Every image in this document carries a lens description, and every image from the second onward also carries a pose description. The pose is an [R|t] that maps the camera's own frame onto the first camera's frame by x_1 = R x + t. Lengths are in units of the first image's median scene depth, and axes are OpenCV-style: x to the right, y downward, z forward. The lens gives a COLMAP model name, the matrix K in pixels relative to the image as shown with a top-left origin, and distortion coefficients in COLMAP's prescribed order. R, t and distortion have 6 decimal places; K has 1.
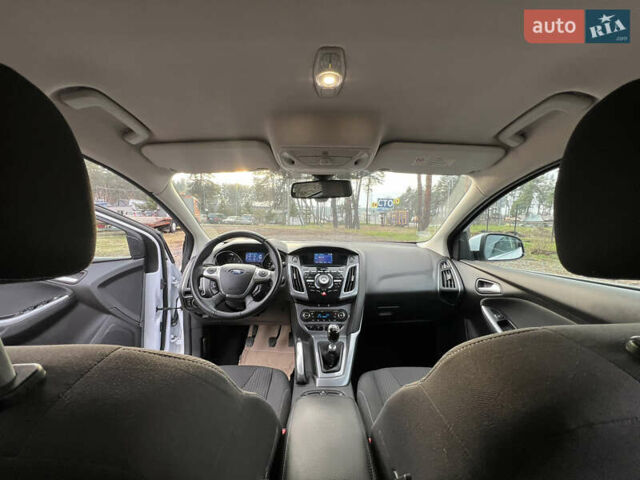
lens RADIAL K [[260.4, 0, 317.8], [0, 260.4, 240.0], [0, 0, 1]] dist [0.001860, -0.000698]
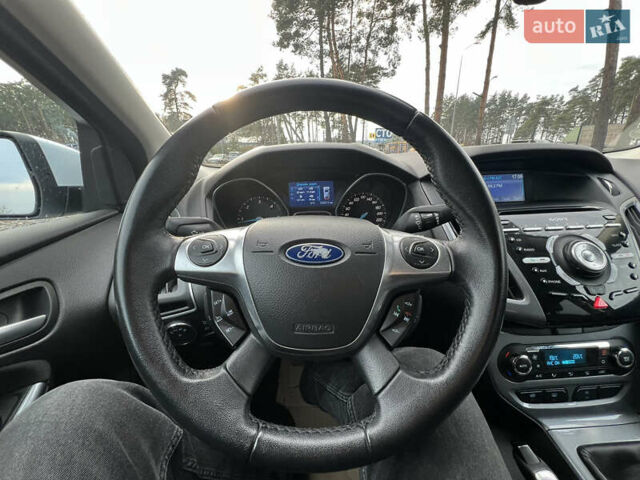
lens RADIAL K [[260.4, 0, 320.9], [0, 260.4, 239.3], [0, 0, 1]] dist [0.001860, -0.000698]
pose [[0.998334, -0.046593, 0.034048, -0.275593], [0.037531, 0.972407, 0.230251, 0.049260], [-0.043836, -0.228589, 0.972536, 0.676636]]
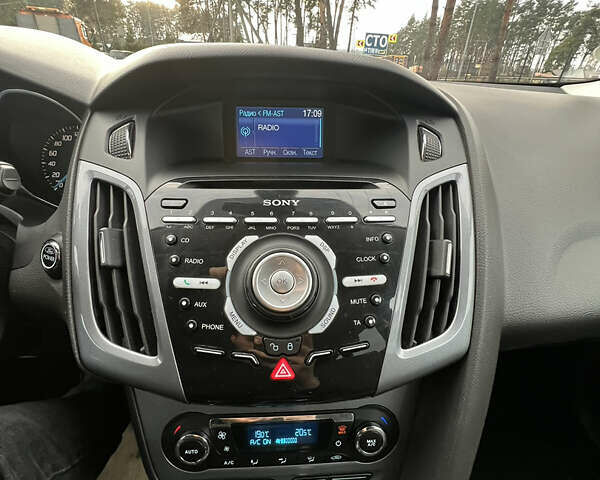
lens RADIAL K [[323.3, 0, 300.8], [0, 323.3, 241.8], [0, 0, 1]] dist [-0.001141, 0.000337]
pose [[0.997594, -0.007358, 0.068934, 0.020143], [-0.021047, 0.915275, 0.402278, 0.049261], [-0.066054, -0.402761, 0.912918, 0.777765]]
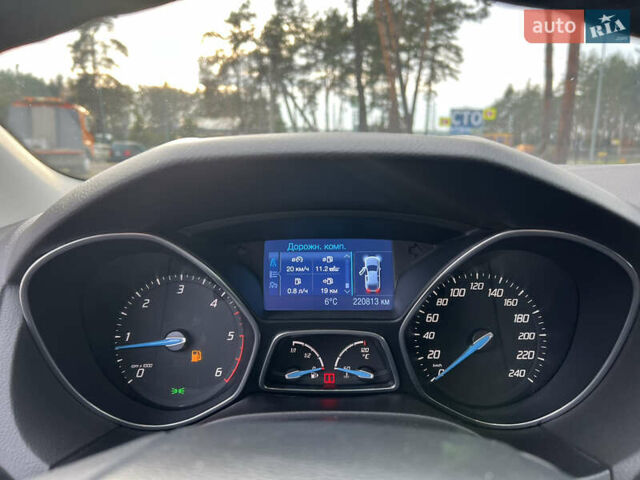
lens RADIAL K [[491.8, 0, 317.7], [0, 491.8, 244.5], [0, 0, 1]] dist [0.049879, -0.052718]
pose [[0.999893, -0.005900, -0.013367, -0.275459], [0.007202, 0.995010, 0.099510, 0.029228], [0.012713, -0.099596, 0.994947, 0.838366]]
